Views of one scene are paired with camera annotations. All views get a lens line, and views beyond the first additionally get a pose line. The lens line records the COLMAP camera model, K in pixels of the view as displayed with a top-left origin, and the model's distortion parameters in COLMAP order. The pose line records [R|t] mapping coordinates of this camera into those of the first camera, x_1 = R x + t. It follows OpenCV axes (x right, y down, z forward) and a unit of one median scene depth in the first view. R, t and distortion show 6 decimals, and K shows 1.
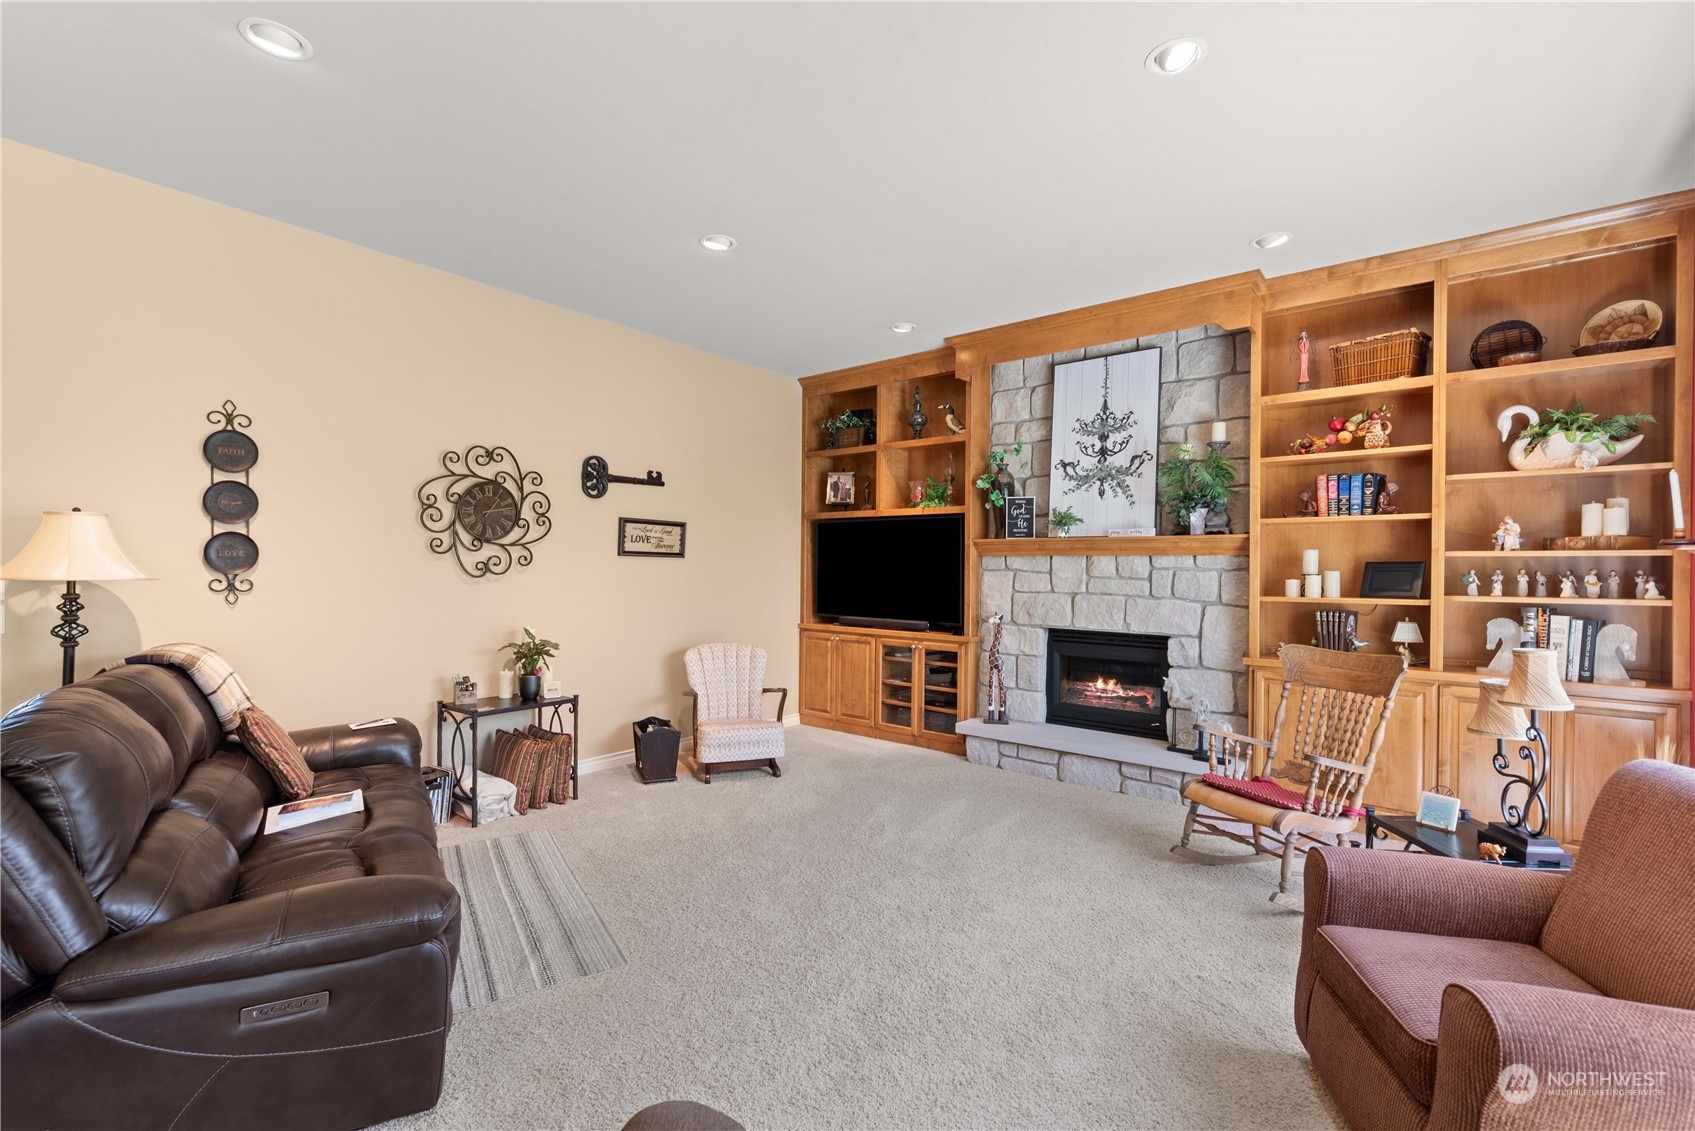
lens RADIAL K [[733.9, 0, 849.1], [0, 733.9, 569.2], [0, 0, 1]] dist [0.000553, 0.000153]
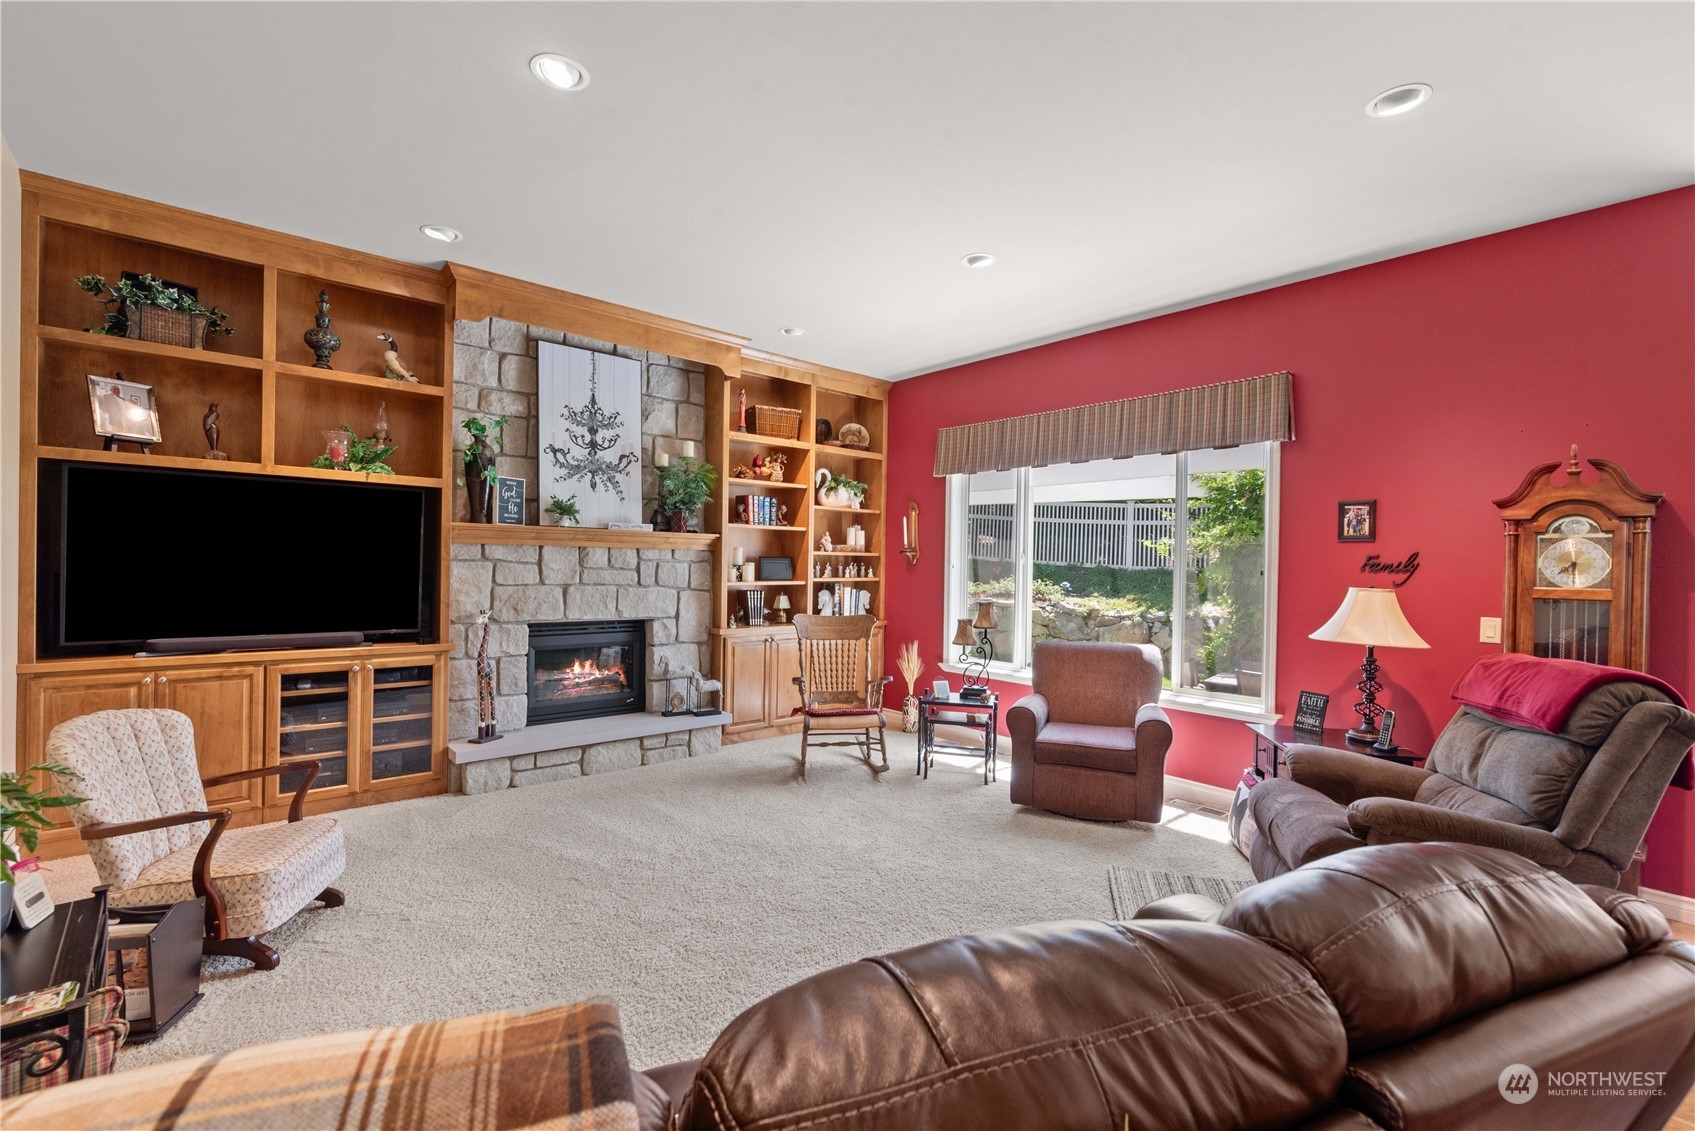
lens RADIAL K [[733.9, 0, 849.1], [0, 733.9, 569.2], [0, 0, 1]] dist [0.000553, 0.000153]
pose [[0.177005, -0.012829, 0.984126, -0.608001], [-0.013677, 0.999786, 0.015493, -0.008227], [-0.984115, -0.016203, 0.176792, 0.476621]]
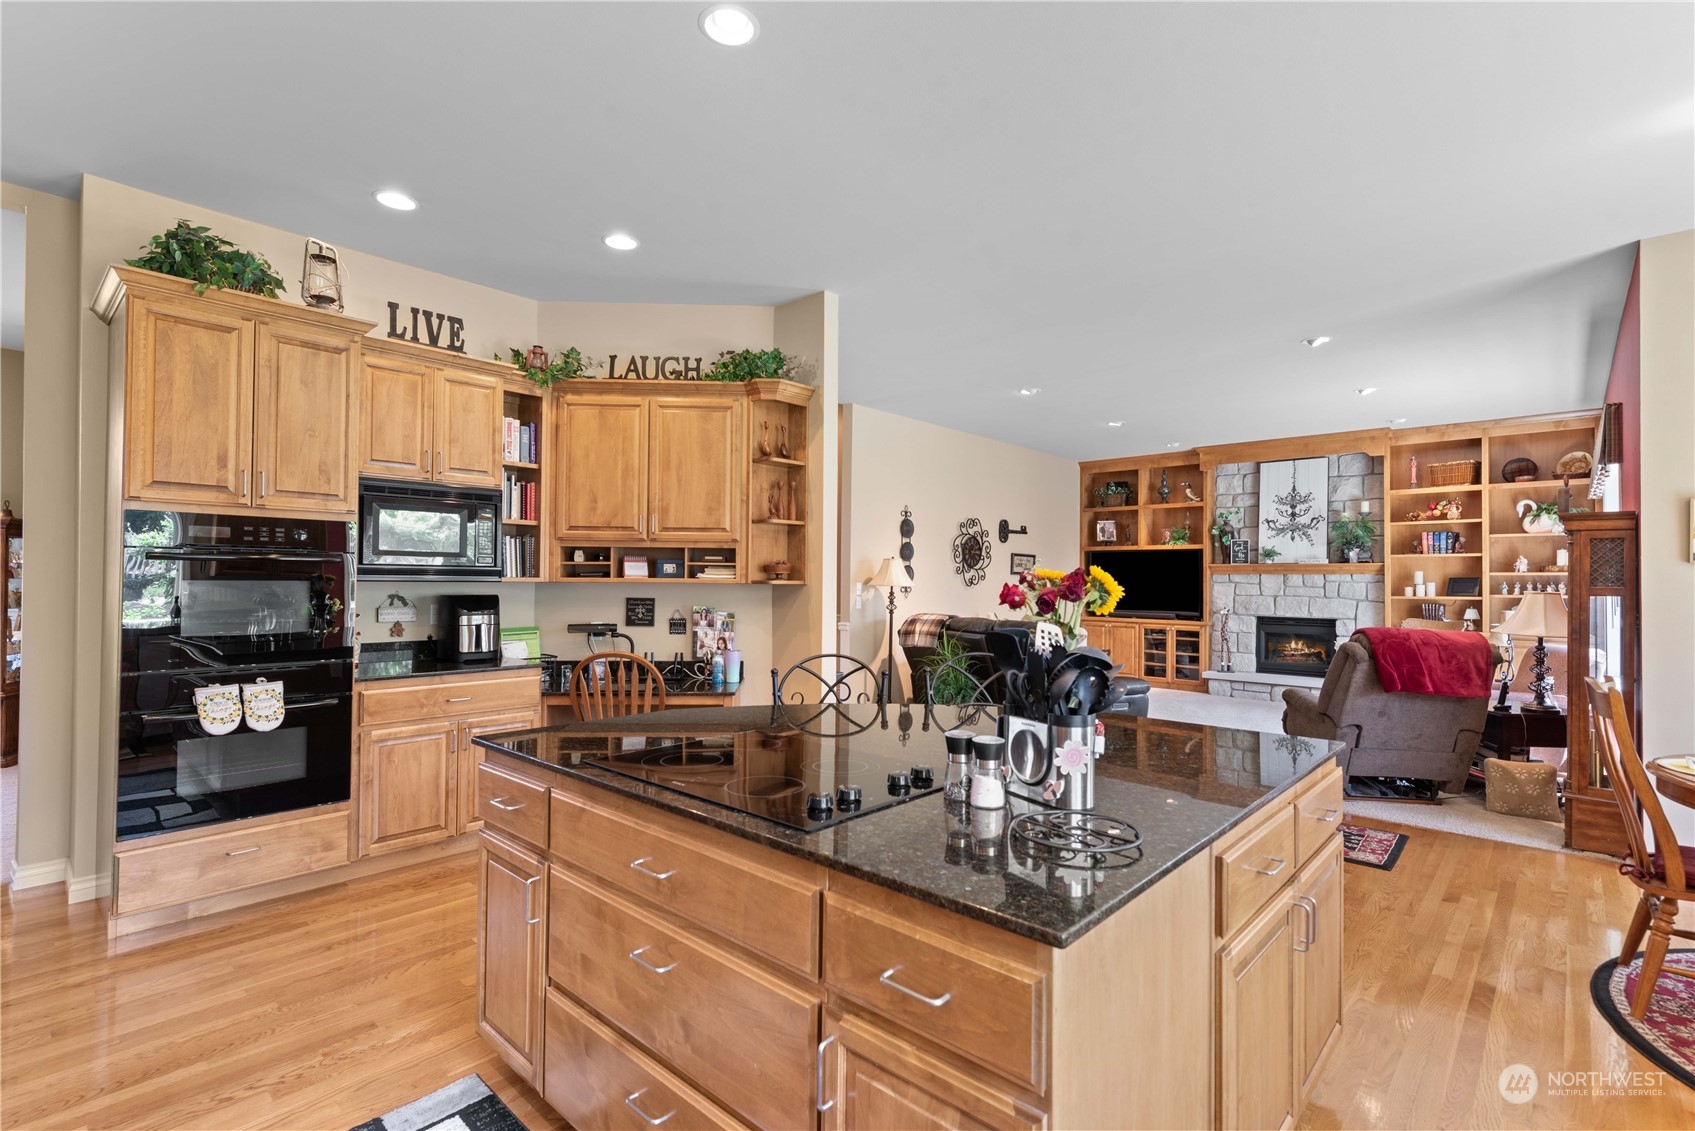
lens RADIAL K [[784.3, 0, 844.5], [0, 784.3, 569.3], [0, 0, 1]] dist [0.002256, 0.000449]
pose [[0.997972, -0.001966, -0.063622, -0.615773], [0.000824, 0.999838, -0.017971, 0.002801], [0.063647, 0.017883, 0.997812, -0.953514]]
